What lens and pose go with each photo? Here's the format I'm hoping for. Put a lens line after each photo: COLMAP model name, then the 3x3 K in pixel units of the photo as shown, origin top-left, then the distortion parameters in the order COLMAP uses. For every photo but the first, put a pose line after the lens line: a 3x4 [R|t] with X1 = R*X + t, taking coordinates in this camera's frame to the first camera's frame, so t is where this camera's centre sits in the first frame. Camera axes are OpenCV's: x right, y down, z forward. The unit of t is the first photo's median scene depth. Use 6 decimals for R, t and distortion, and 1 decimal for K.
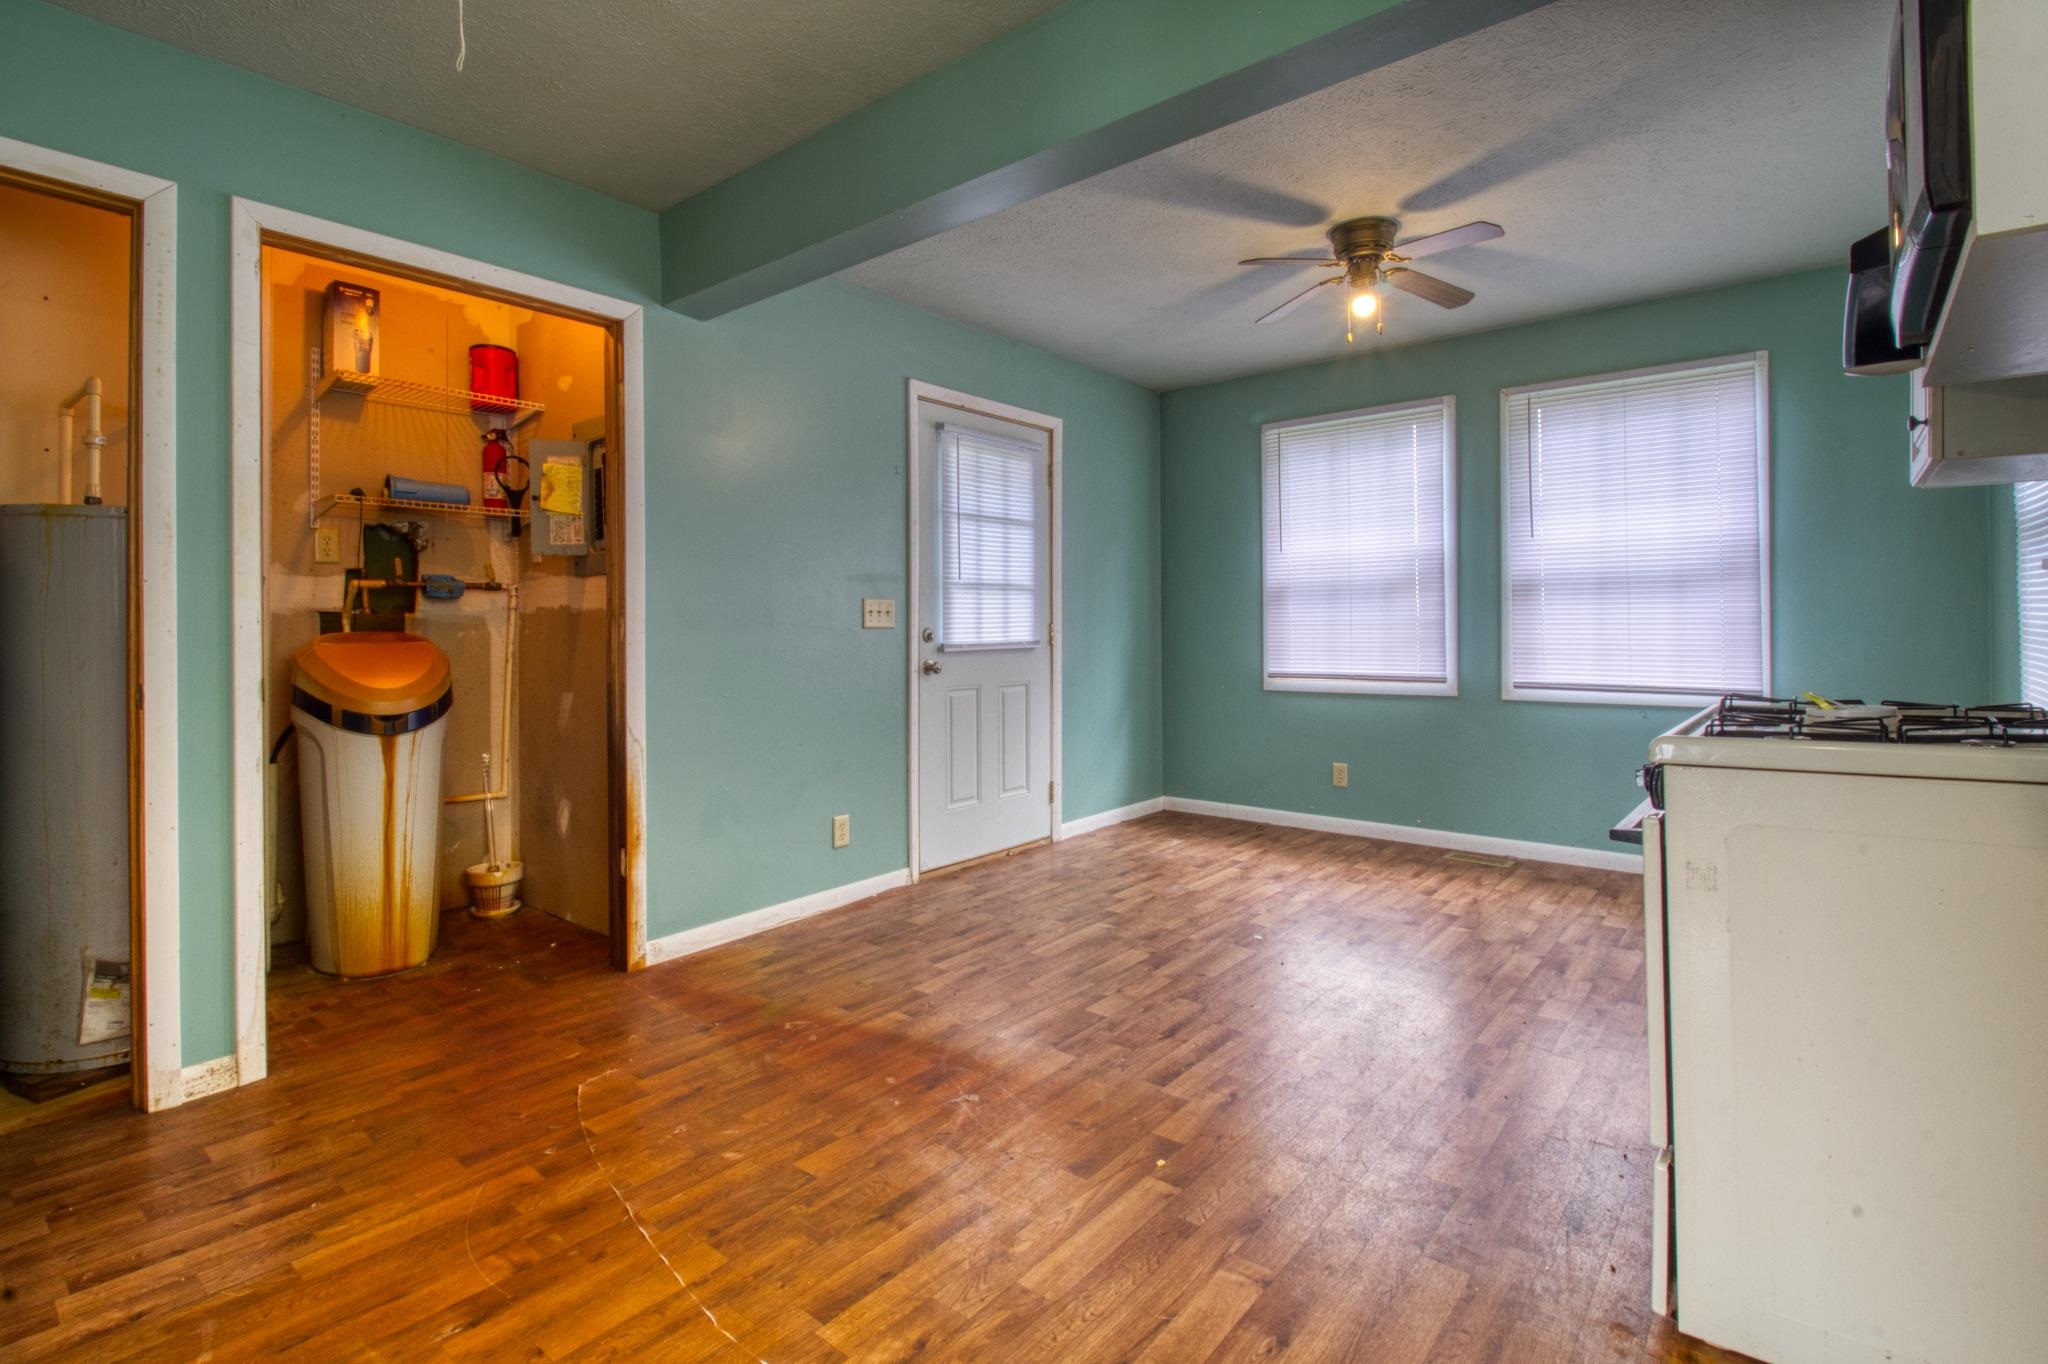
lens RADIAL K [[962.9, 0, 1054.9], [0, 962.9, 640.7], [0, 0, 1]] dist [0.008599, -0.011064]
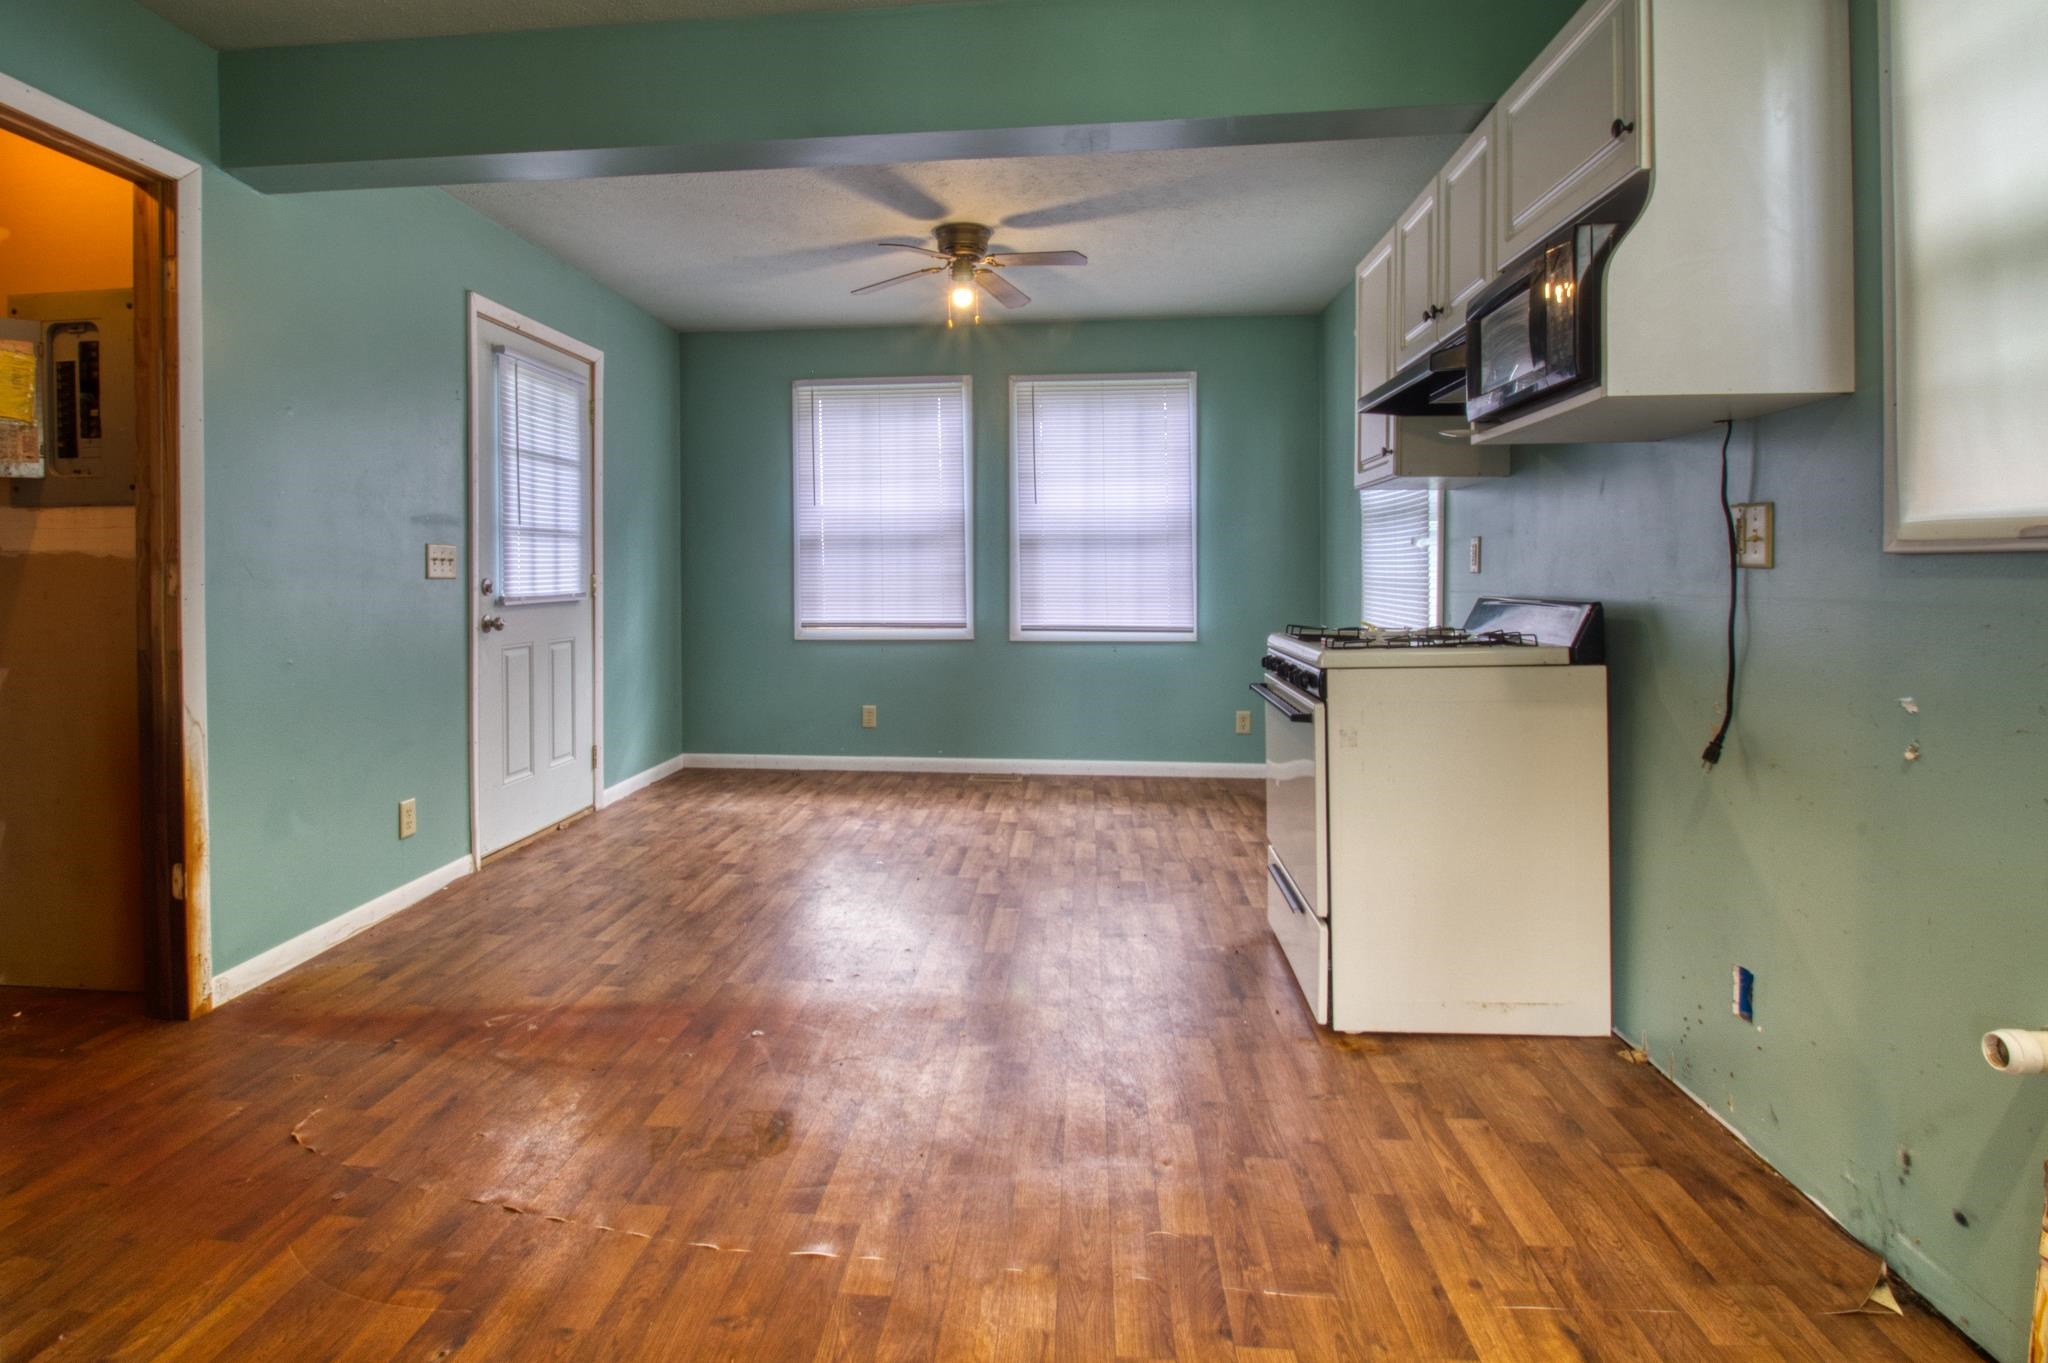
lens RADIAL K [[1025.4, 0, 987.3], [0, 1025.4, 603.2], [0, 0, 1]] dist [0.001504, -0.011890]
pose [[0.836839, -0.010947, 0.547340, -0.266067], [0.004815, 0.999909, 0.012636, -0.000478], [-0.547429, -0.007939, 0.836815, -0.029923]]
